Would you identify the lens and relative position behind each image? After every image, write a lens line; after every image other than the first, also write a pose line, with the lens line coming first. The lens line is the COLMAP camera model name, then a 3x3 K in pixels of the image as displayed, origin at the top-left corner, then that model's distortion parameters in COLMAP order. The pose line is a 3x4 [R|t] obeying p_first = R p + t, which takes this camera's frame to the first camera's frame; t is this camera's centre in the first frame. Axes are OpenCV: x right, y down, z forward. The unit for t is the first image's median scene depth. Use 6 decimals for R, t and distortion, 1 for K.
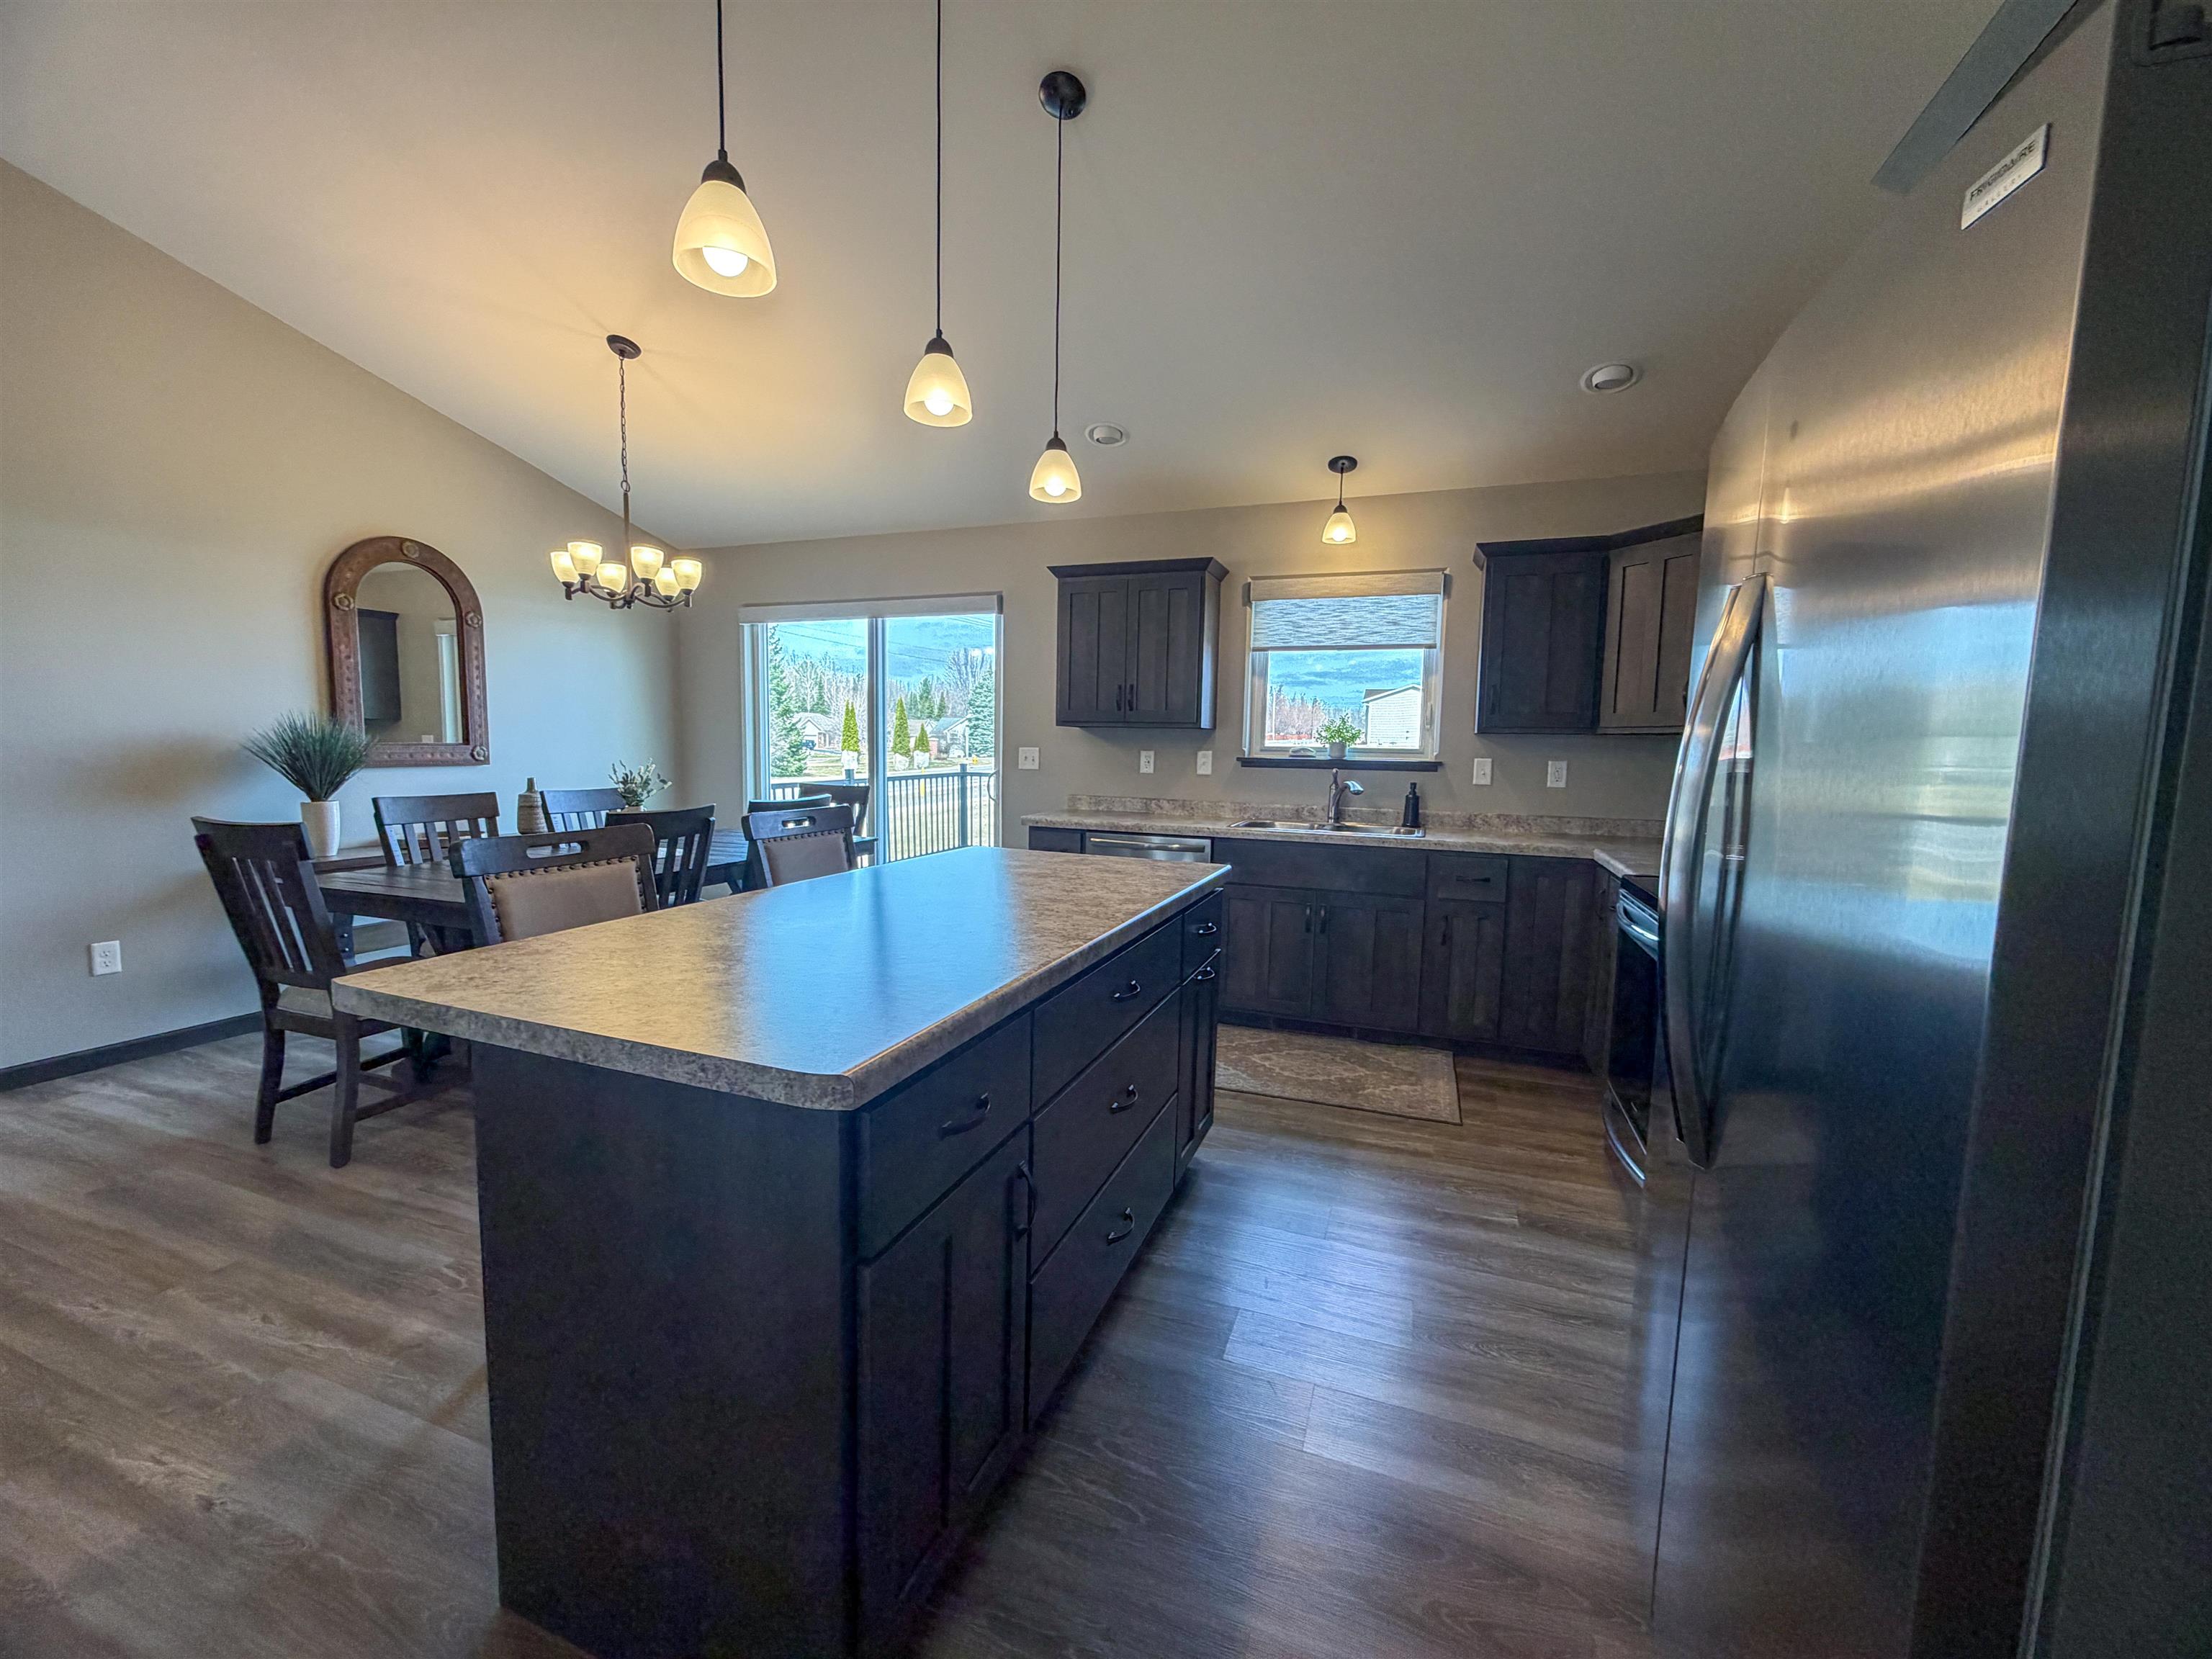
lens RADIAL K [[880.6, 0, 1100.9], [0, 880.6, 831.1], [0, 0, 1]] dist [-0.000175, 0.000374]
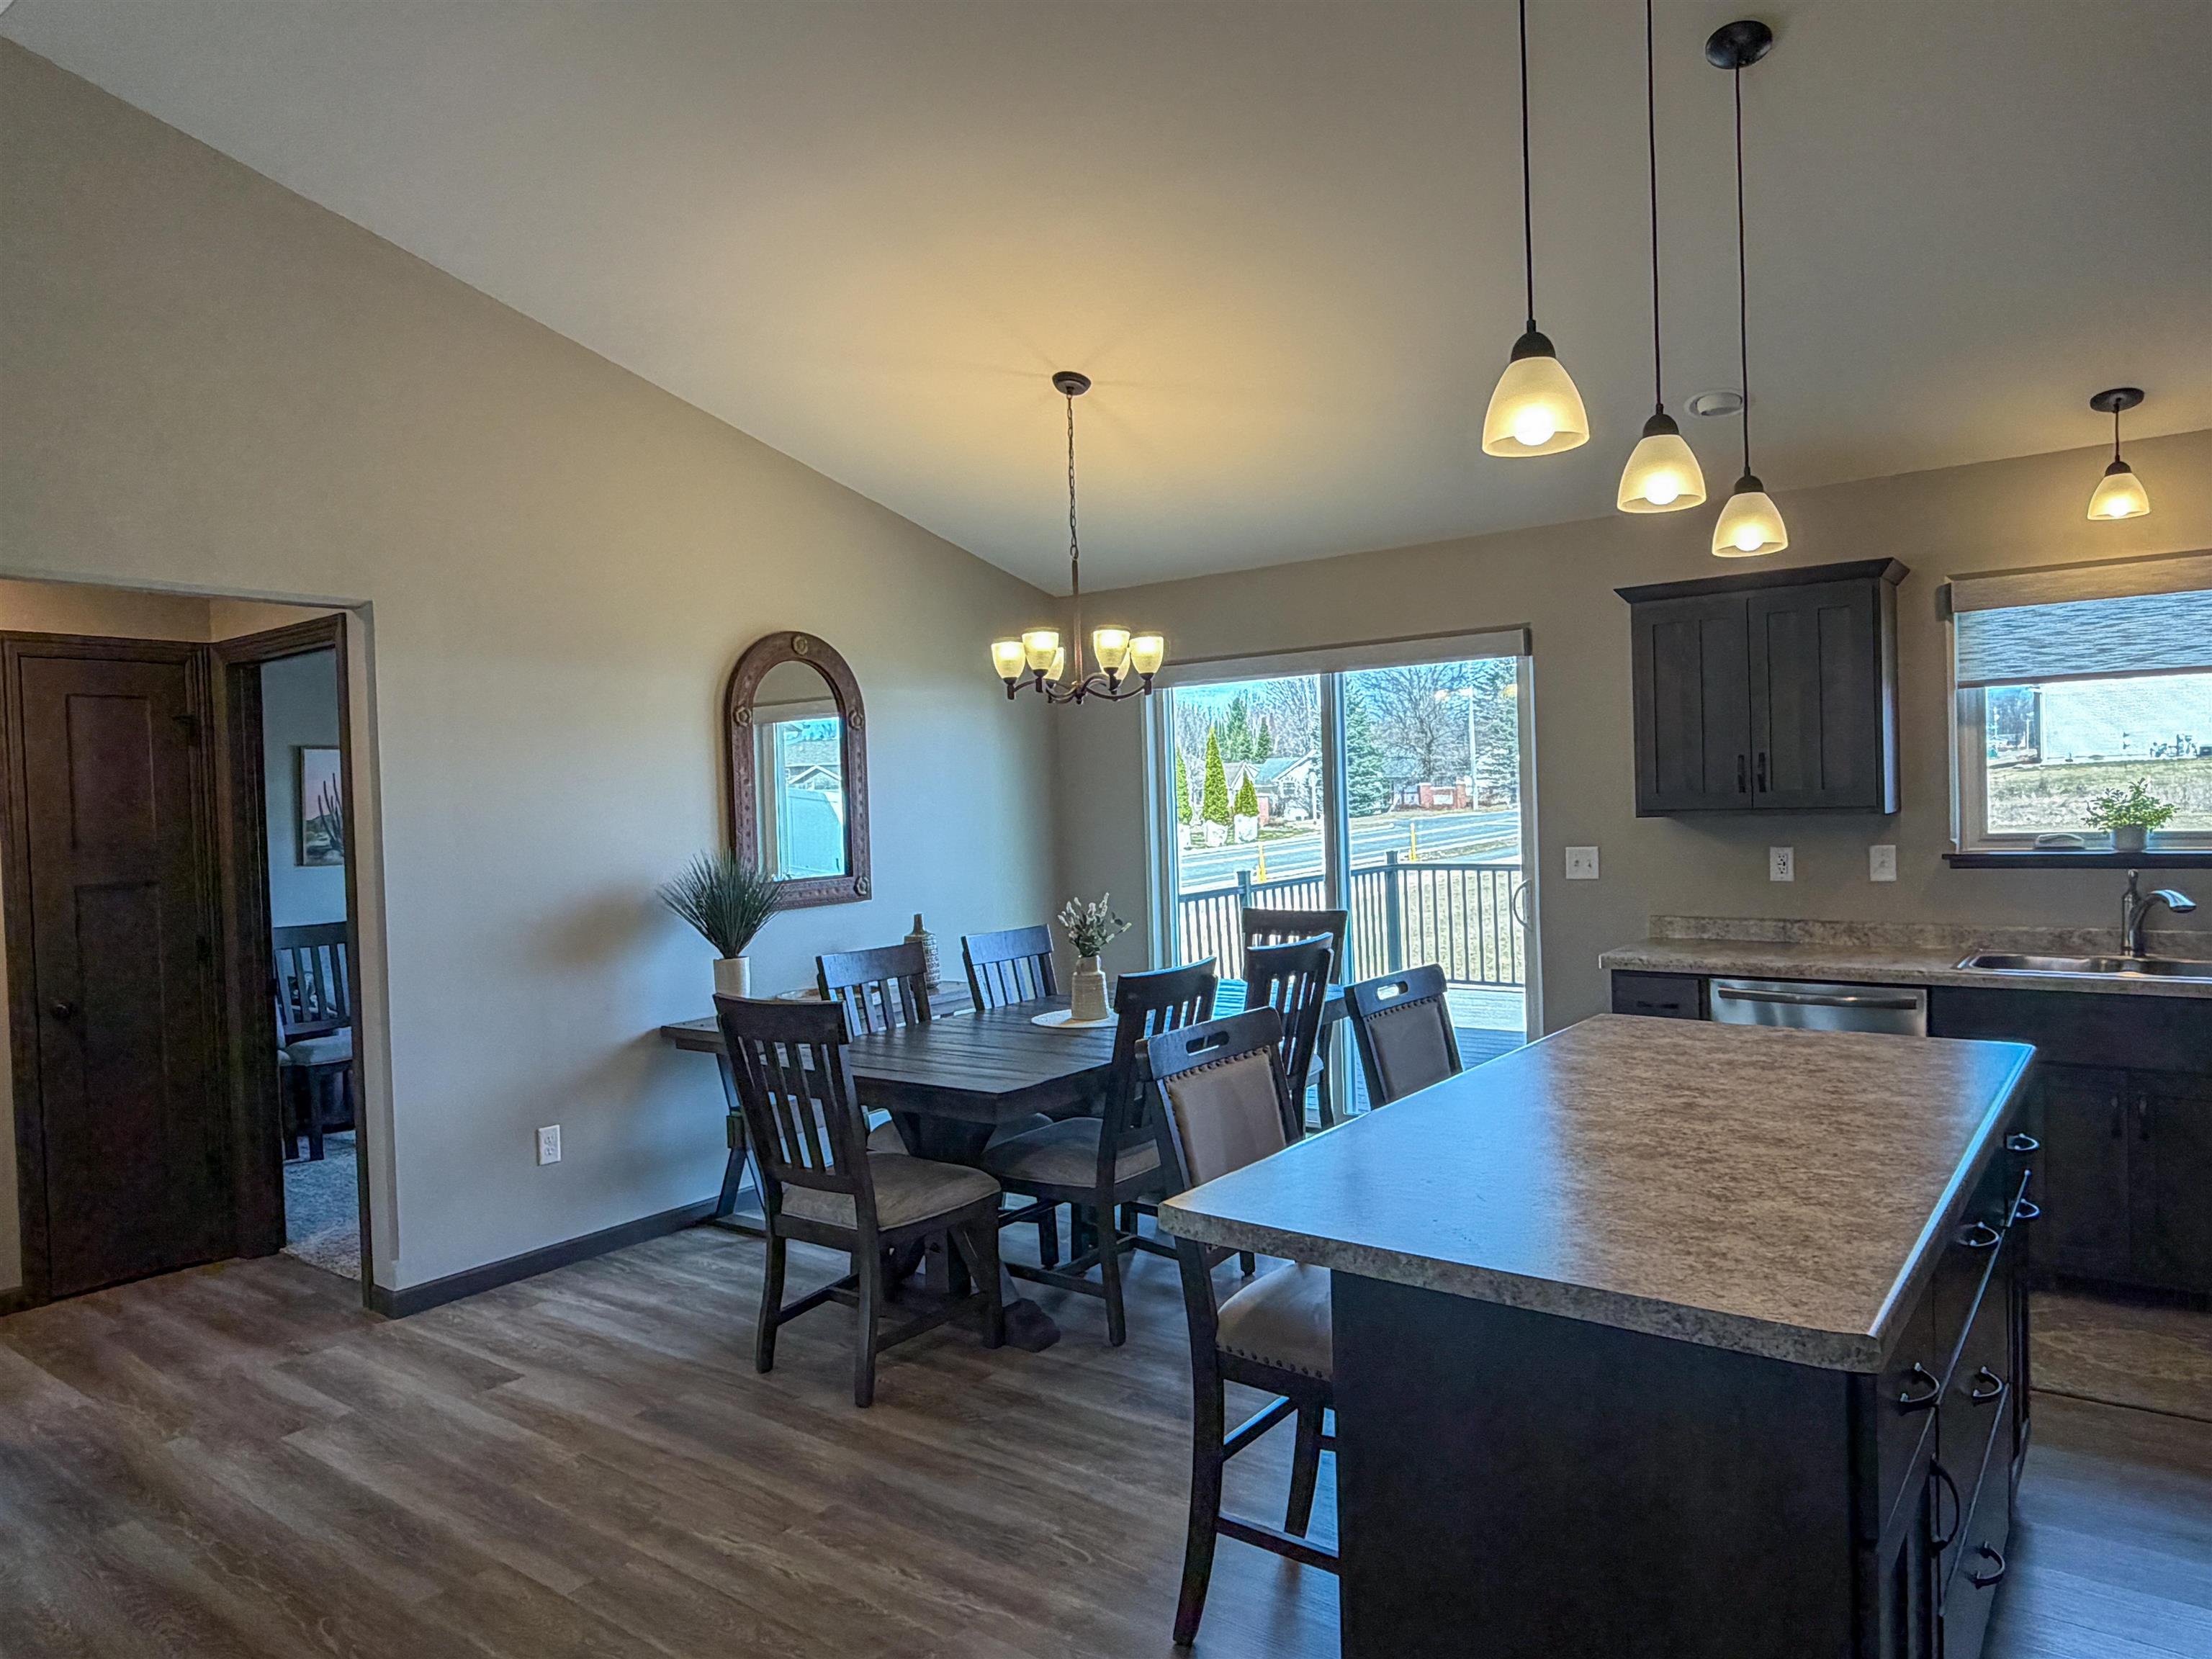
lens RADIAL K [[1412.1, 0, 1102.3], [0, 1412.1, 829.6], [0, 0, 1]] dist [0.002810, -0.003788]
pose [[0.956528, -0.044490, -0.288228, -0.159232], [0.022879, 0.996697, -0.077920, -0.042790], [0.290743, 0.067939, 0.954386, -0.188259]]
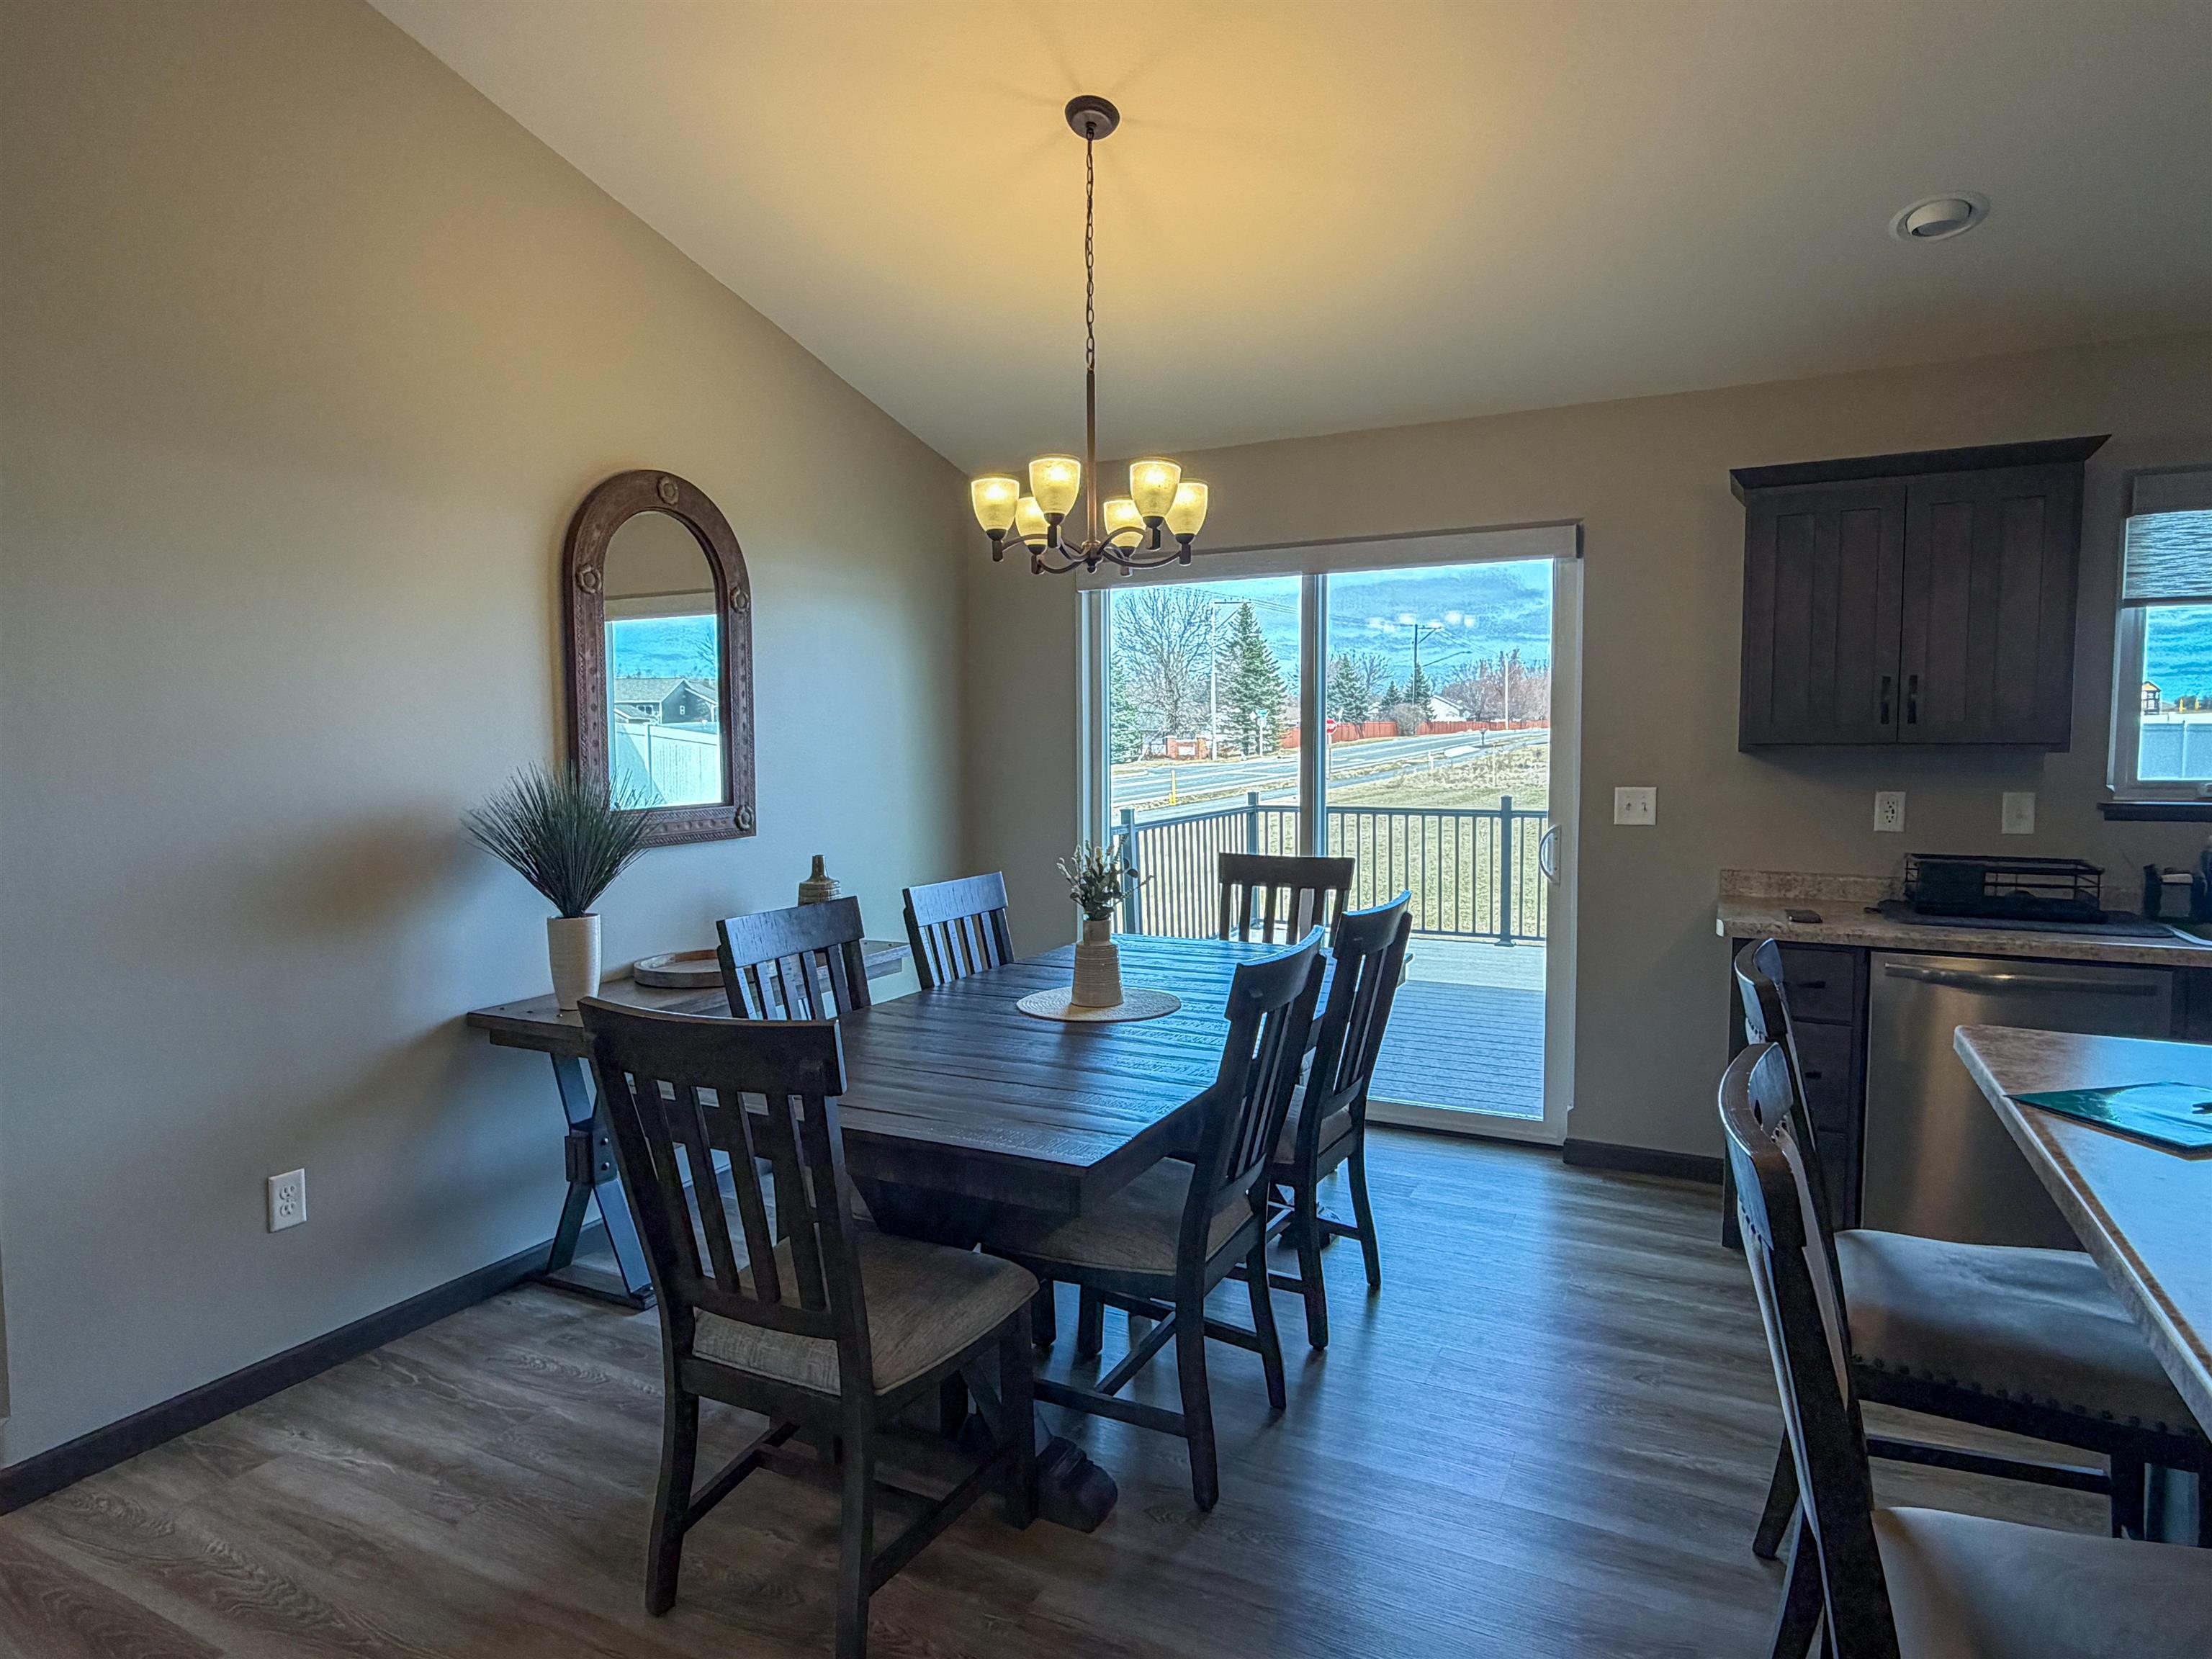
lens RADIAL K [[1254.0, 0, 1102.1], [0, 1254.0, 829.3], [0, 0, 1]] dist [0.003783, 0.001300]
pose [[0.993402, -0.015410, -0.113644, -0.441942], [0.012044, 0.999470, -0.030247, -0.062715], [0.114050, 0.028679, 0.993061, 0.202290]]
